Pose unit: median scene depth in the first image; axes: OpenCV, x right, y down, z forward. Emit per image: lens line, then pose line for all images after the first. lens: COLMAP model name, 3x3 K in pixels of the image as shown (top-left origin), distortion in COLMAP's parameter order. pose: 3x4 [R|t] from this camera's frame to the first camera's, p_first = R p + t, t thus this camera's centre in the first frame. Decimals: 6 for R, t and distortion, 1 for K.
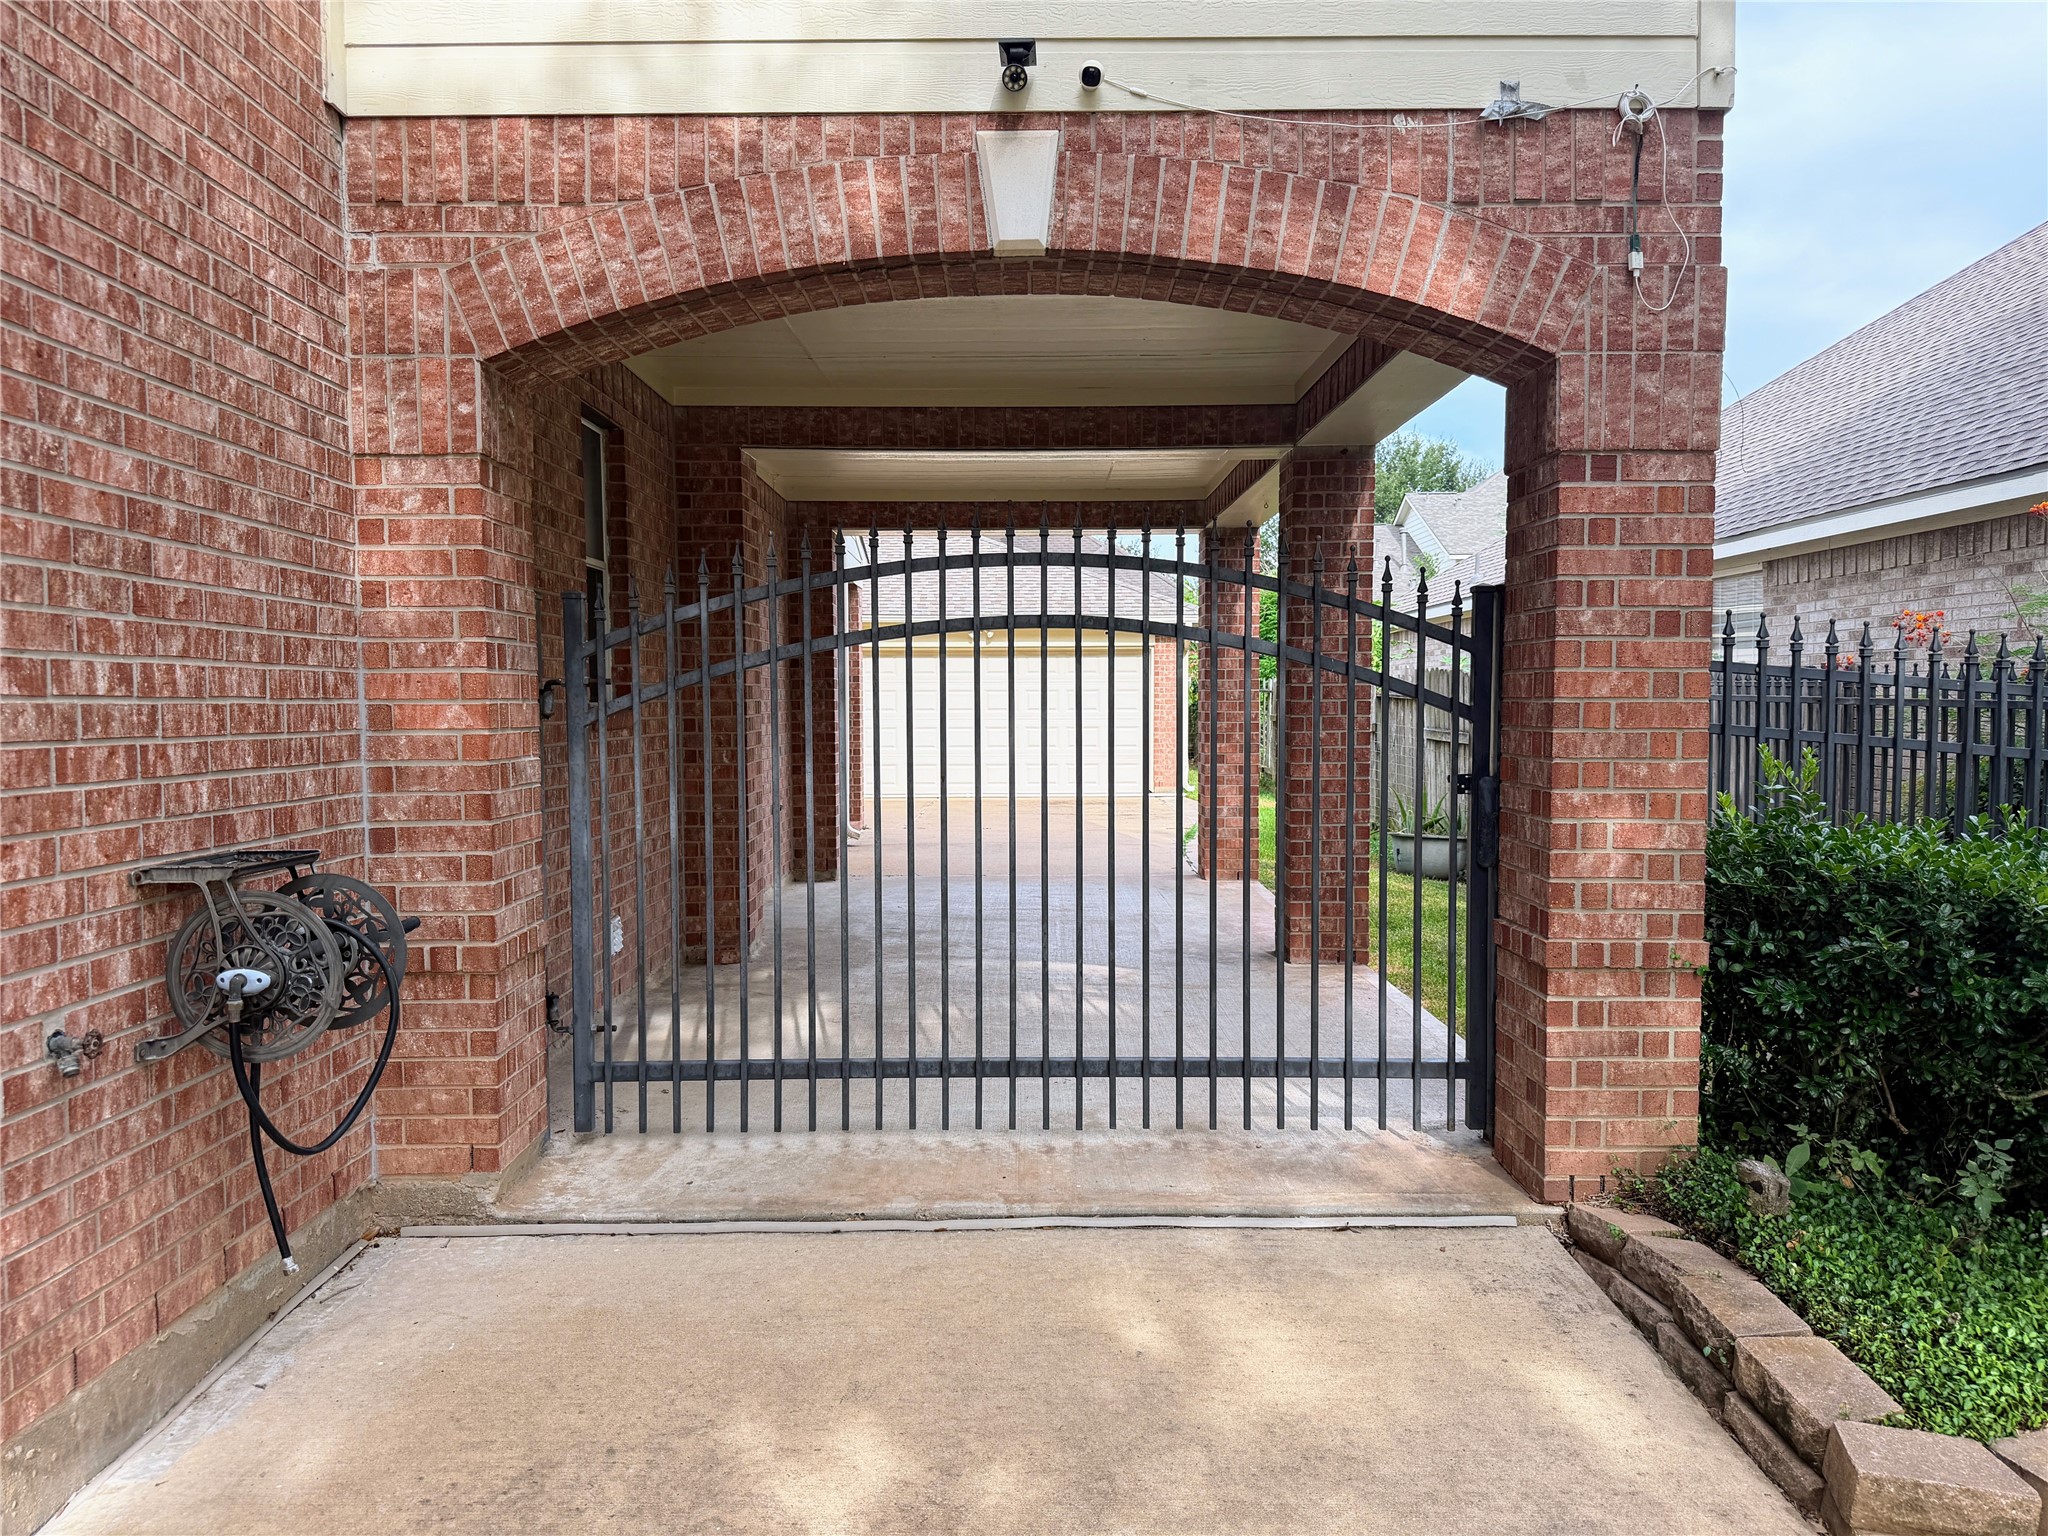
lens RADIAL K [[1435.3, 0, 1020.1], [0, 1435.3, 768.2], [0, 0, 1]] dist [0.000418, 0.000583]
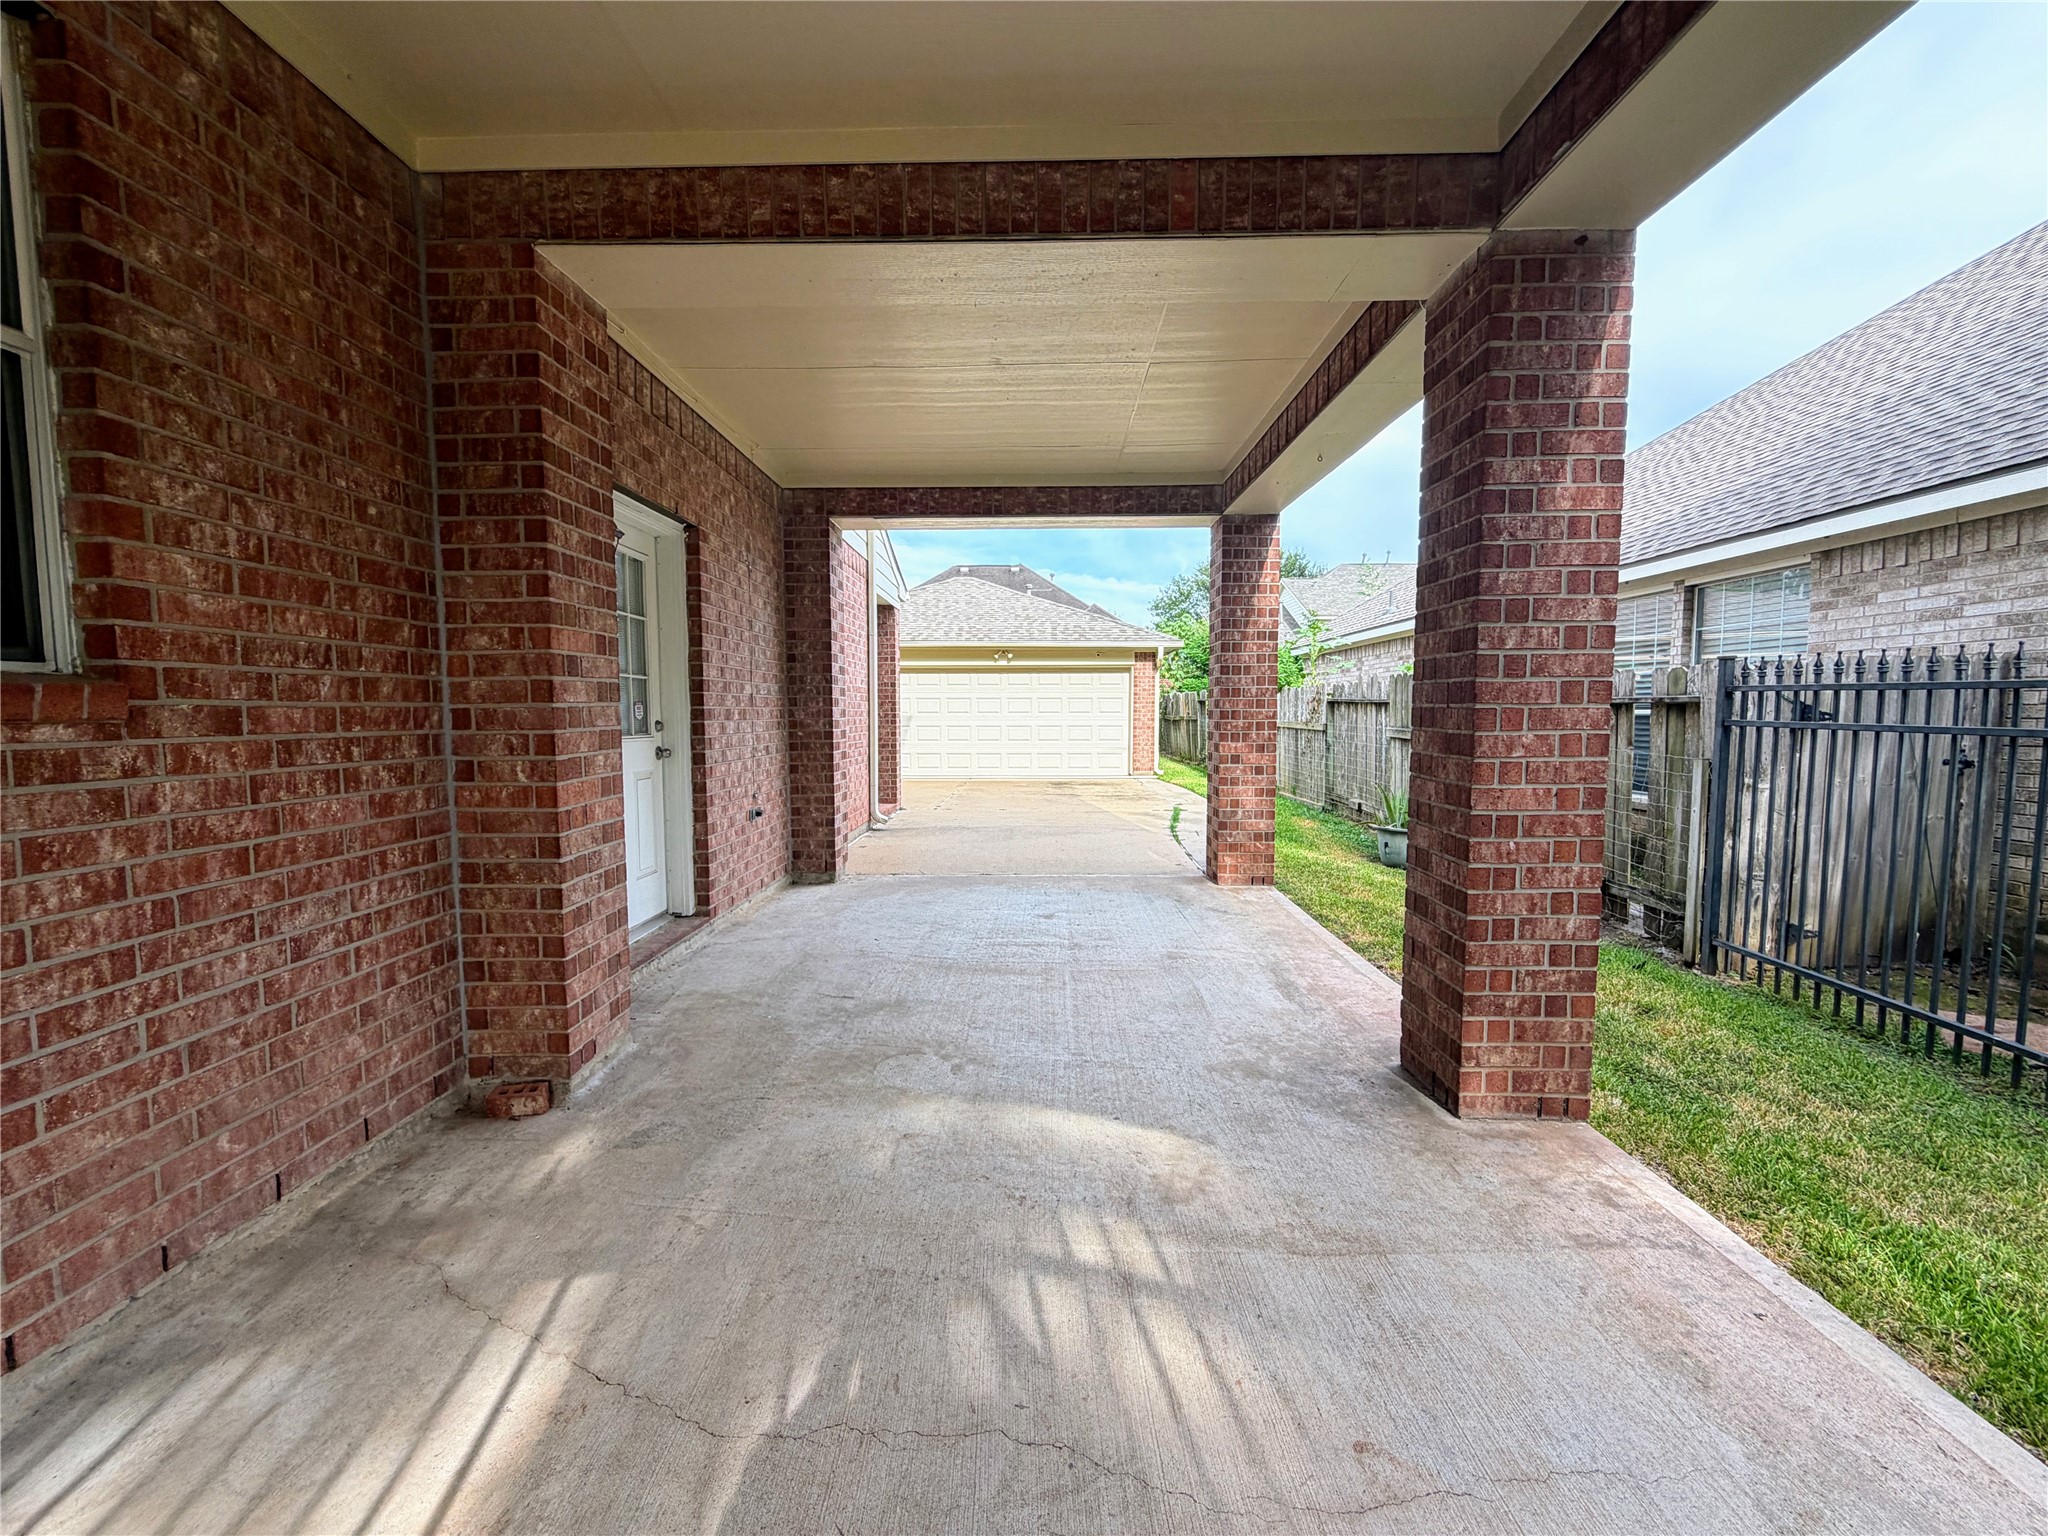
lens RADIAL K [[821.2, 0, 1030.6], [0, 821.2, 774.0], [0, 0, 1]] dist [0.001294, -0.000171]
pose [[0.999984, 0.001875, -0.005300, 0.009587], [-0.001701, 0.999469, 0.032534, -0.019318], [0.005358, -0.032524, 0.999457, 0.660160]]
